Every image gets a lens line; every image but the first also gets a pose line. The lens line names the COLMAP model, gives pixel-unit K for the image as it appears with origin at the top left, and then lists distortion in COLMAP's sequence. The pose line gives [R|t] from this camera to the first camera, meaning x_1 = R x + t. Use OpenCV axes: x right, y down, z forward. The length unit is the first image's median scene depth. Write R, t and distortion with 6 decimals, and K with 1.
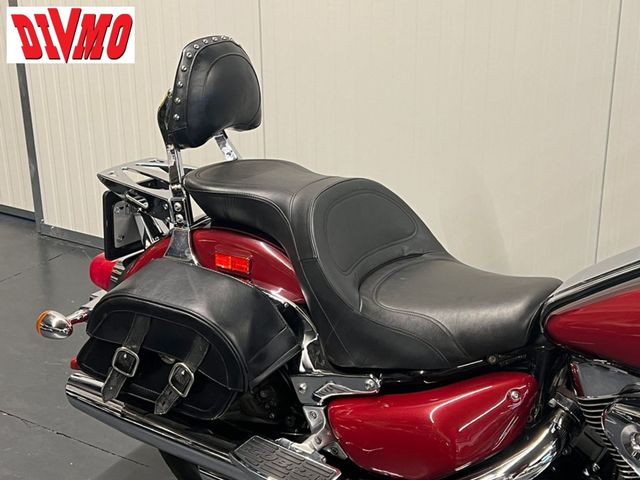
lens RADIAL K [[1002.3, 0, 322.9], [0, 1002.3, 242.1], [0, 0, 1]] dist [0.138566, 0.000000]
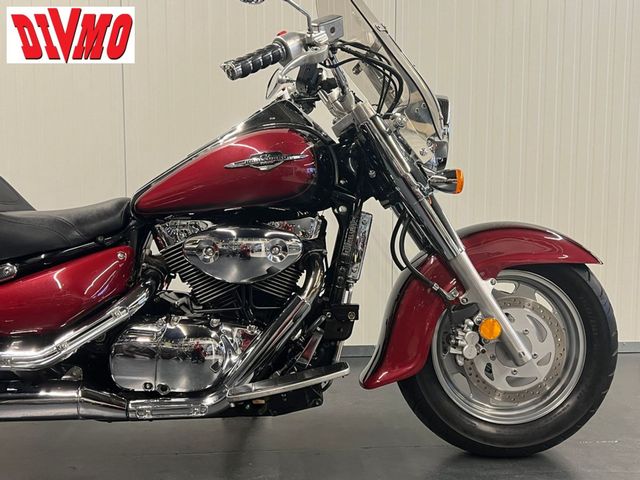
lens RADIAL K [[675.7, 0, 319.1], [0, 675.7, 242.9], [0, 0, 1]] dist [0.054394, 0.000000]
pose [[0.797711, -0.029282, 0.602329, -0.169863], [0.206533, 0.951681, -0.227262, 0.398561], [-0.566570, 0.305690, 0.765214, 0.060144]]
